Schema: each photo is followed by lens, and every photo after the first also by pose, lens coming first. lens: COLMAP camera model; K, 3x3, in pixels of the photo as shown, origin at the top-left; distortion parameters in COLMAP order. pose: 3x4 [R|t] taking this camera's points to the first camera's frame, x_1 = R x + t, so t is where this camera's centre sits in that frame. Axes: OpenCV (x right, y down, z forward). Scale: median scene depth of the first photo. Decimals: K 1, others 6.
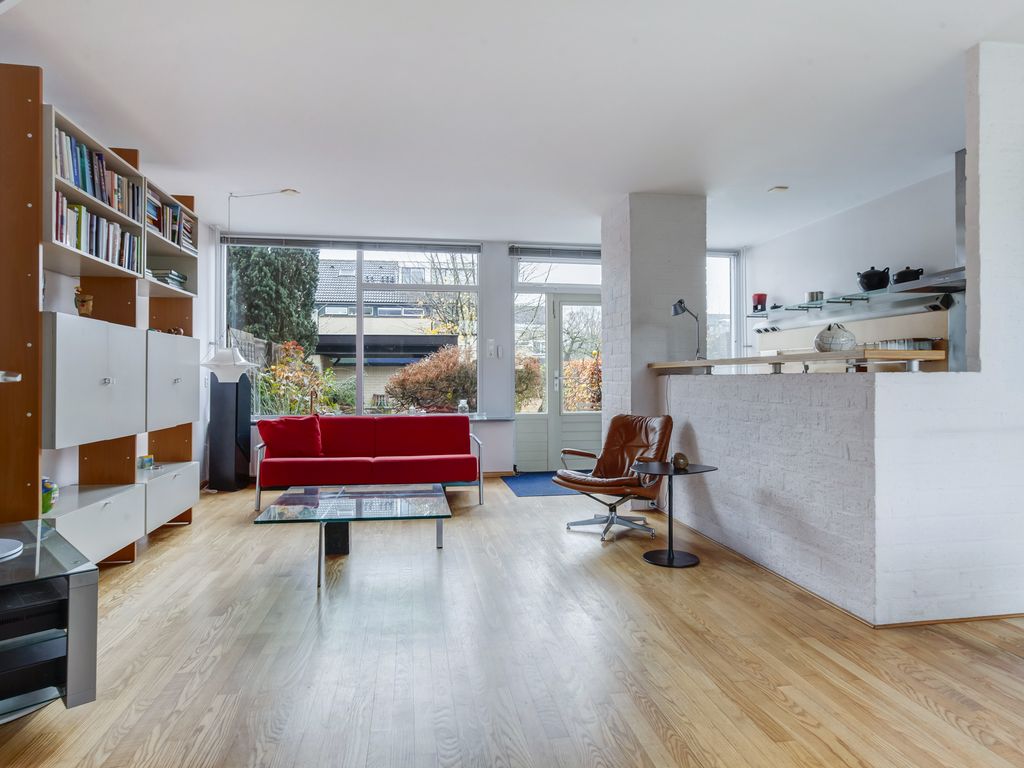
lens RADIAL K [[615.0, 0, 512.3], [0, 615.0, 381.8], [0, 0, 1]] dist [-0.012239, 0.004533]
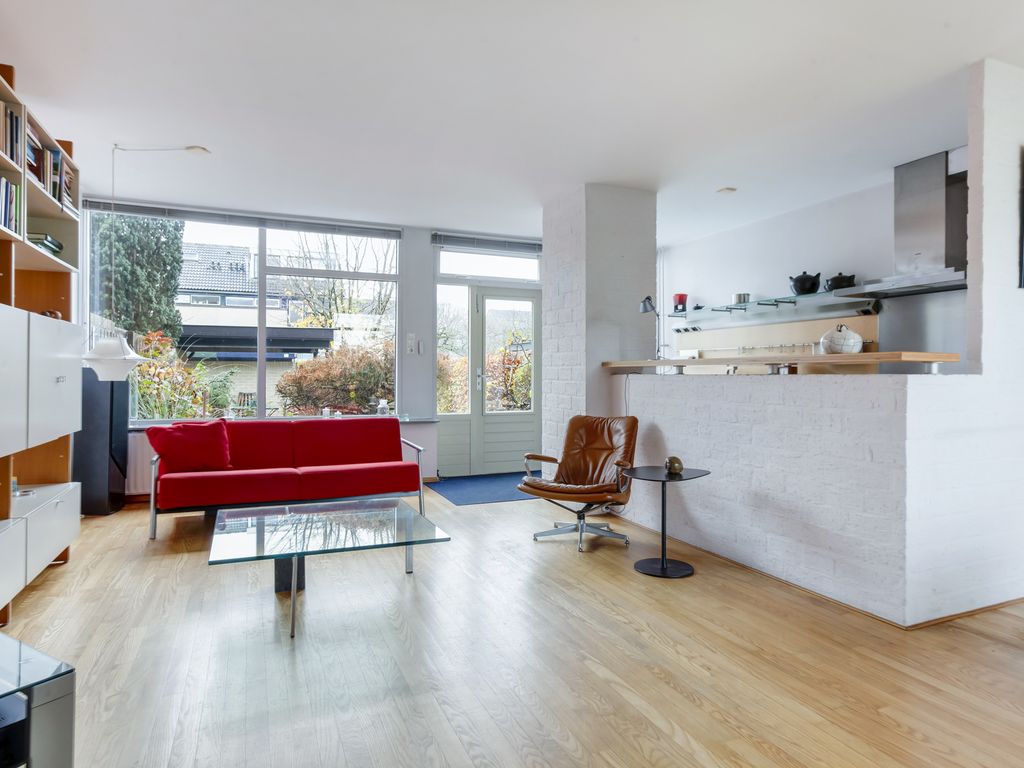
lens RADIAL K [[615.0, 0, 512.9], [0, 615.0, 382.0], [0, 0, 1]] dist [-0.012239, 0.004533]
pose [[0.971025, 0.001865, 0.238969, -0.158406], [-0.003219, 0.999981, 0.005278, -0.003468], [-0.238954, -0.005894, 0.971013, 0.106651]]
